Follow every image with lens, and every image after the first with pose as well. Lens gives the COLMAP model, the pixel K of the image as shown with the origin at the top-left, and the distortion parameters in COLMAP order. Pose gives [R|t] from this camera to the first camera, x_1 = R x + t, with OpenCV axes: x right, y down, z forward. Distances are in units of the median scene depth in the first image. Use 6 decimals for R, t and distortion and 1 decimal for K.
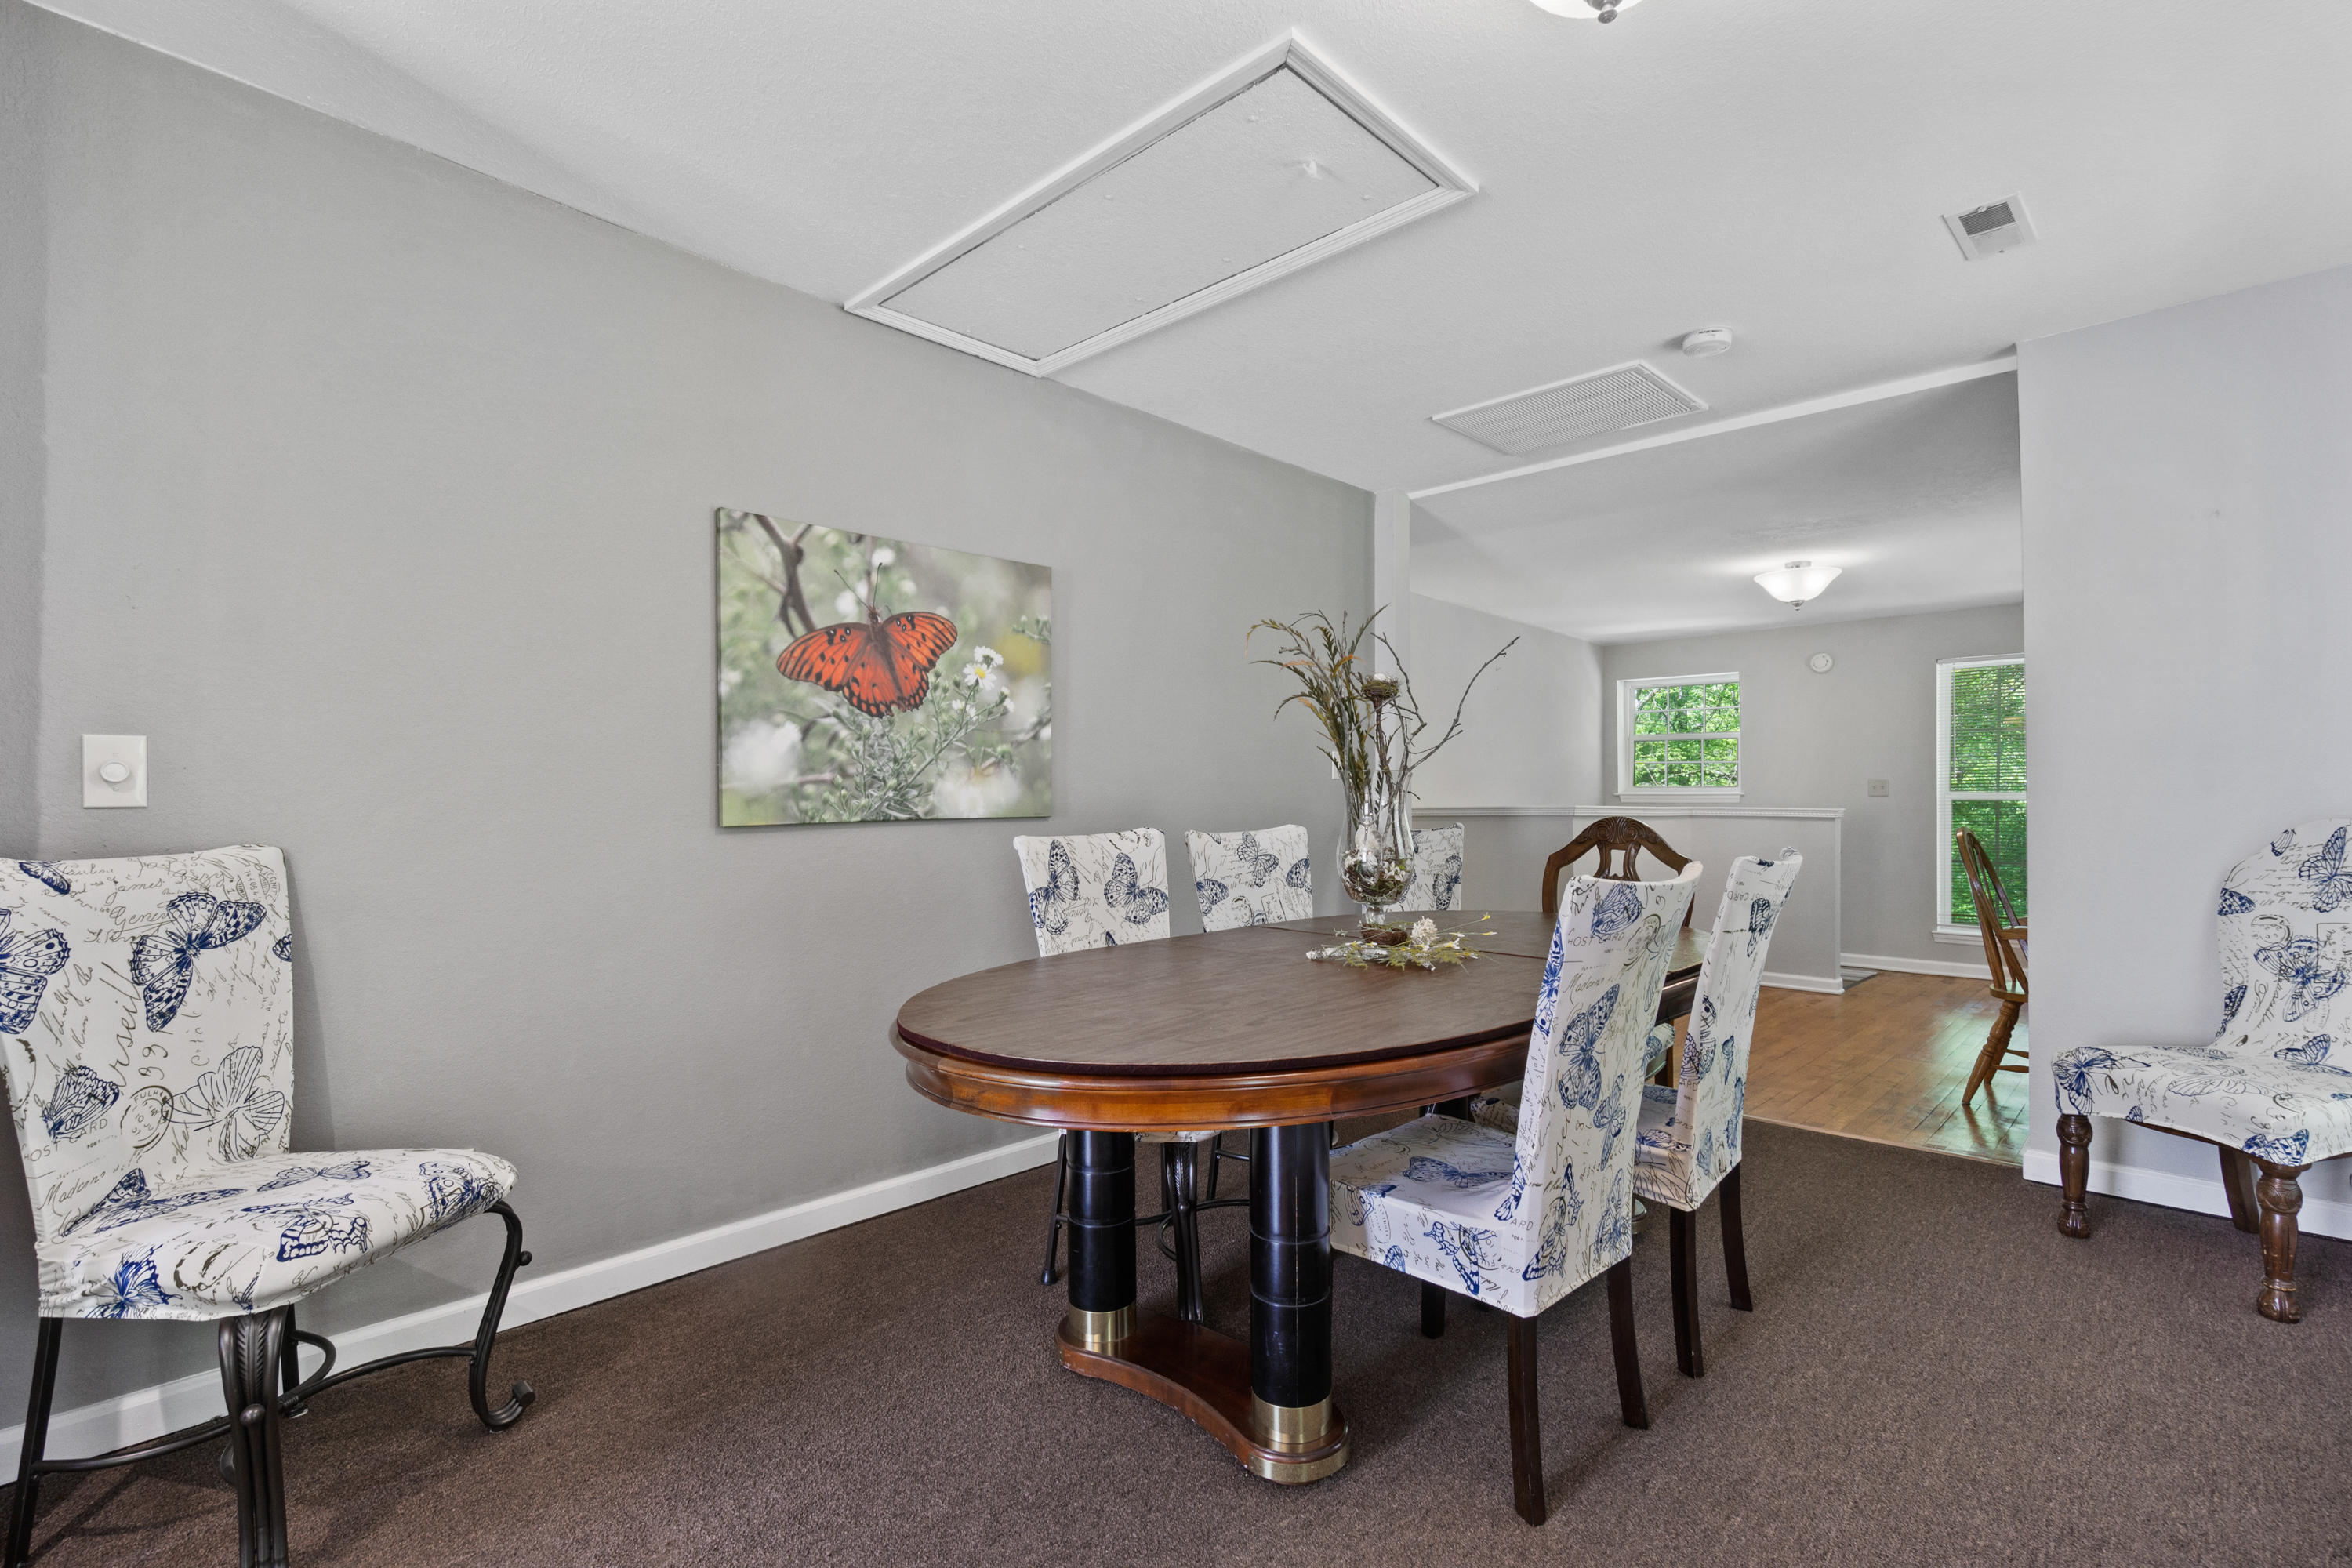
lens RADIAL K [[1027.7, 0, 1179.6], [0, 1027.7, 795.5], [0, 0, 1]] dist [-0.001595, -0.000274]
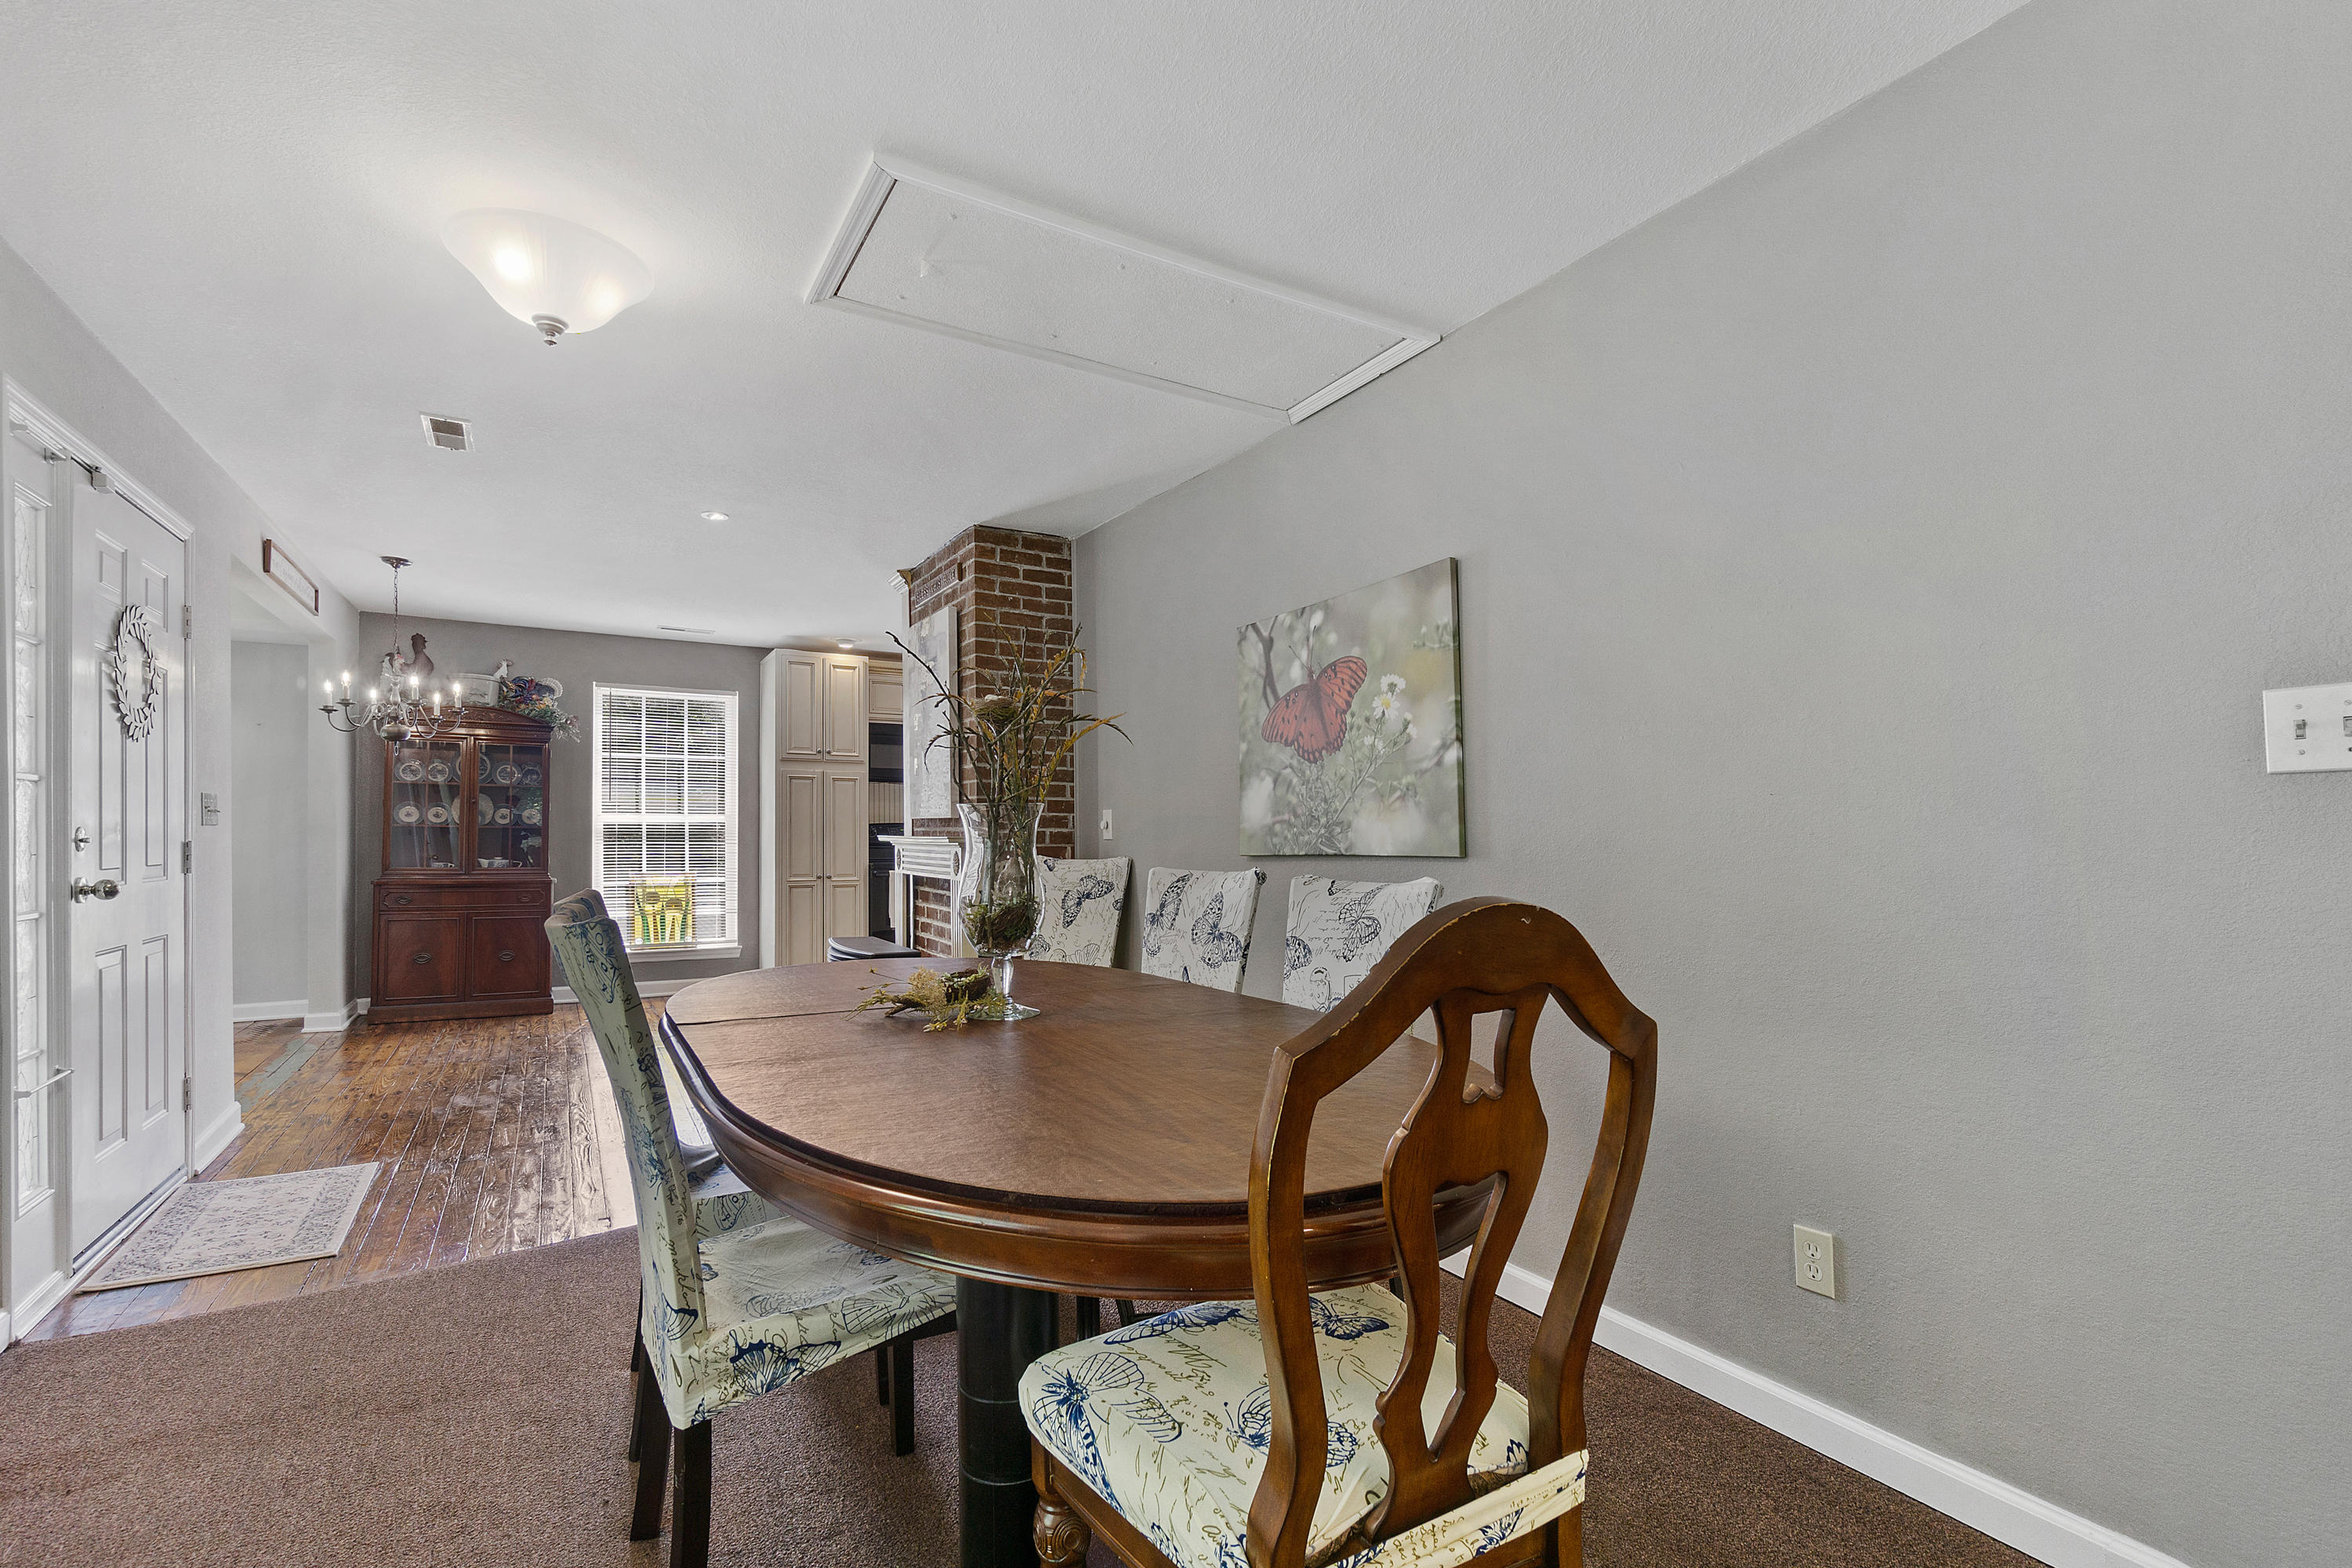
lens RADIAL K [[1027.7, 0, 1182.4], [0, 1027.7, 822.9], [0, 0, 1]] dist [-0.001595, -0.000274]
pose [[-0.235928, -0.013258, -0.971680, 0.842676], [0.002936, 0.999893, -0.014356, 0.004998], [0.971766, -0.006240, -0.235864, 1.135927]]
